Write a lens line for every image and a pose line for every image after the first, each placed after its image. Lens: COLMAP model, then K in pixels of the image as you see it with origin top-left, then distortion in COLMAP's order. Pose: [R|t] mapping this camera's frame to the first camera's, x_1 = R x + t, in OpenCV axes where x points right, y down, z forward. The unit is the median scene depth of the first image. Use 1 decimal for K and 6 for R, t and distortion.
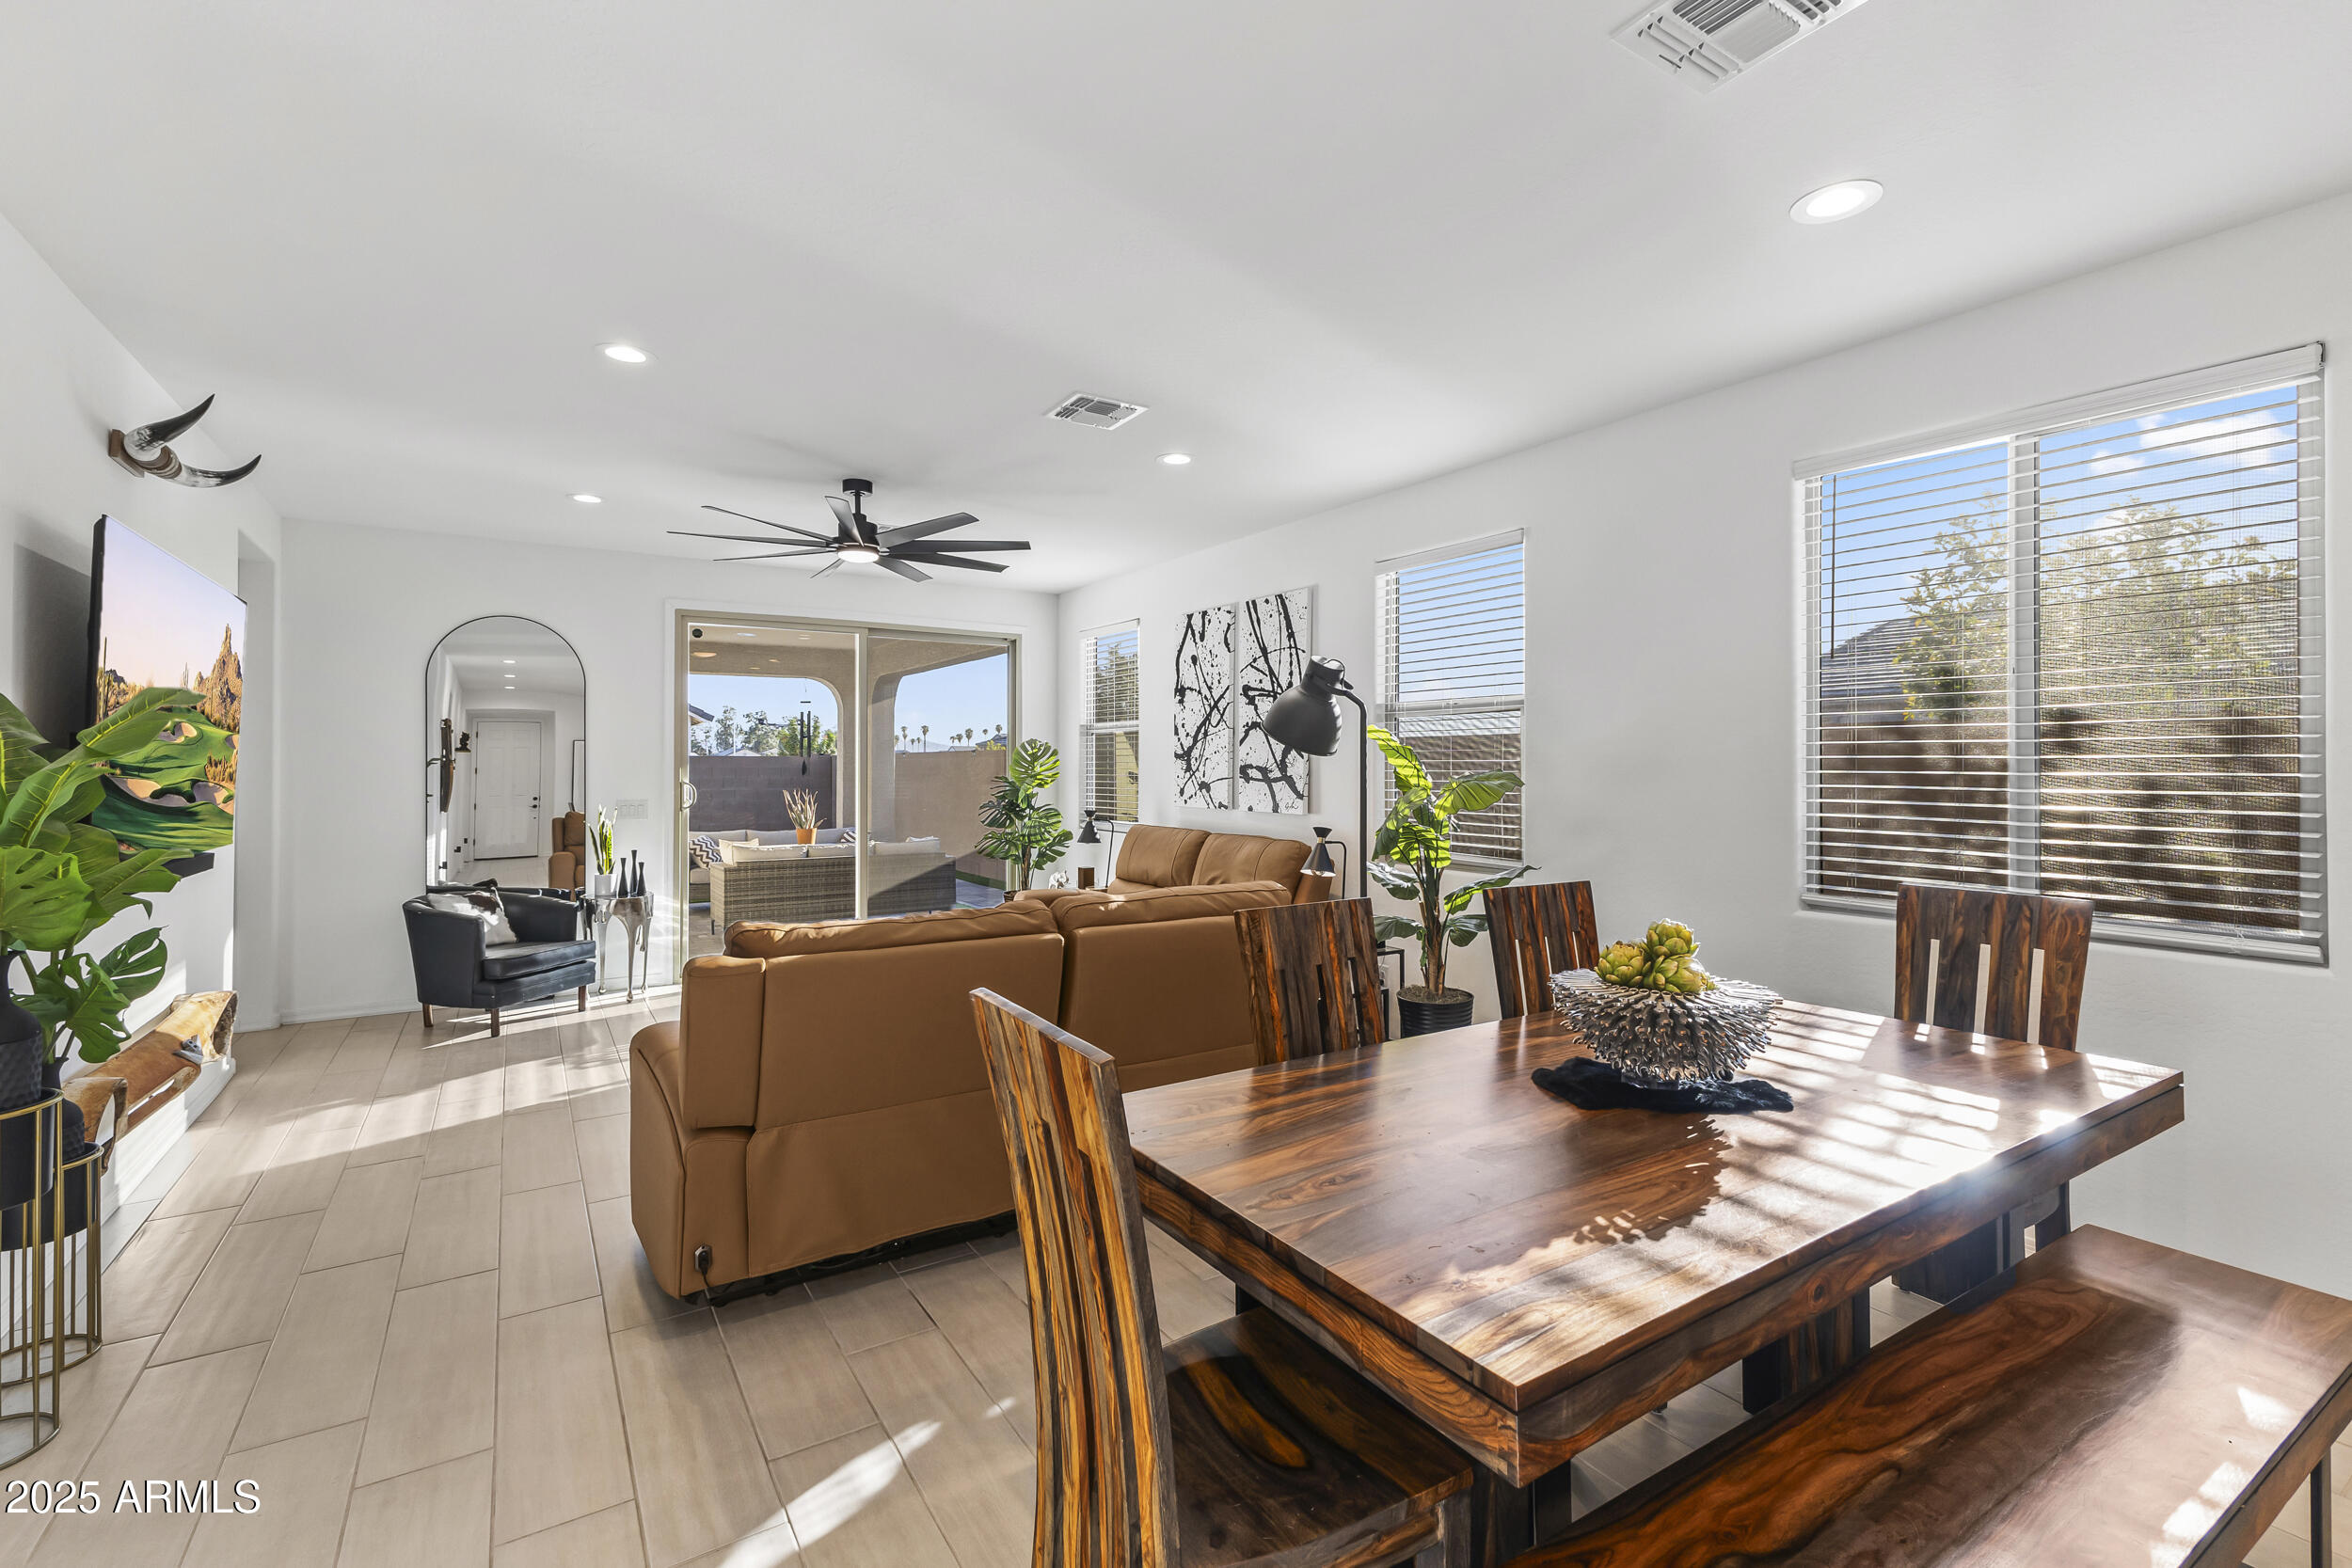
lens RADIAL K [[1030.4, 0, 1167.8], [0, 1030.4, 760.7], [0, 0, 1]] dist [0.006866, -0.000043]
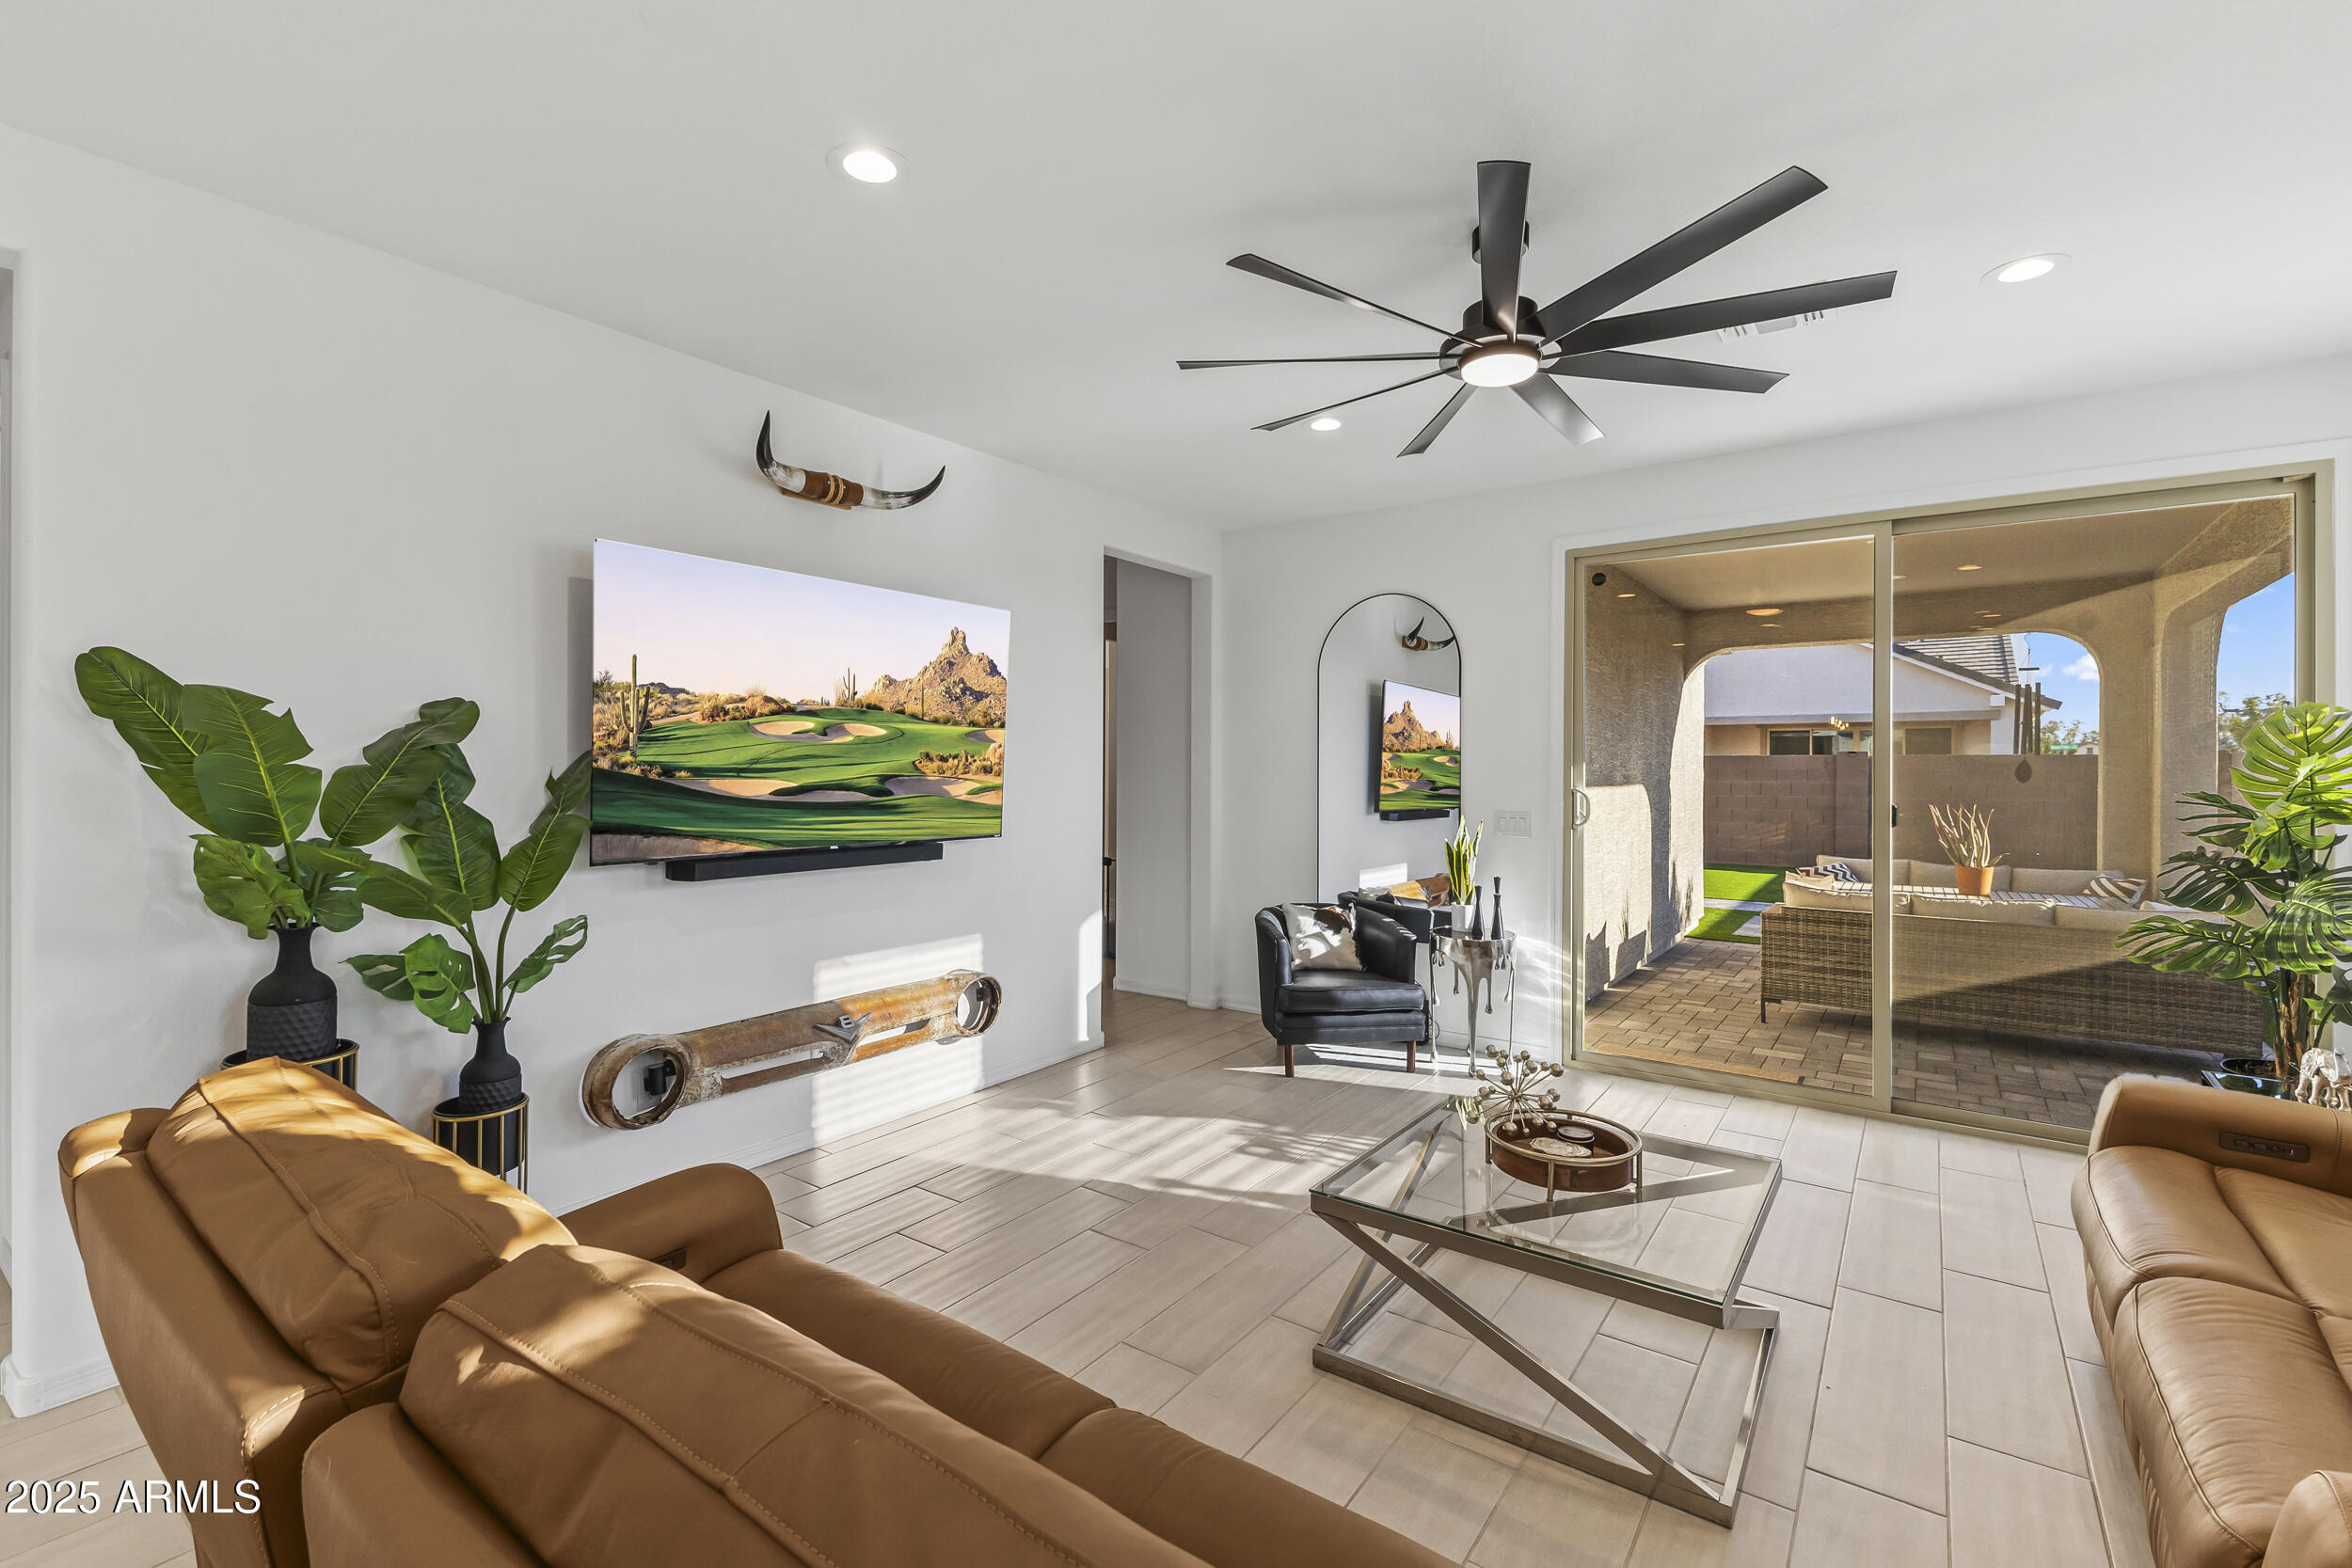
lens RADIAL K [[1030.4, 0, 1167.8], [0, 1030.4, 760.7], [0, 0, 1]] dist [0.006866, -0.000043]
pose [[0.359200, 0.000093, -0.933261, 0.109865], [0.000026, 1.000000, 0.000110, 0.001434], [0.933261, -0.000064, 0.359200, 0.521912]]
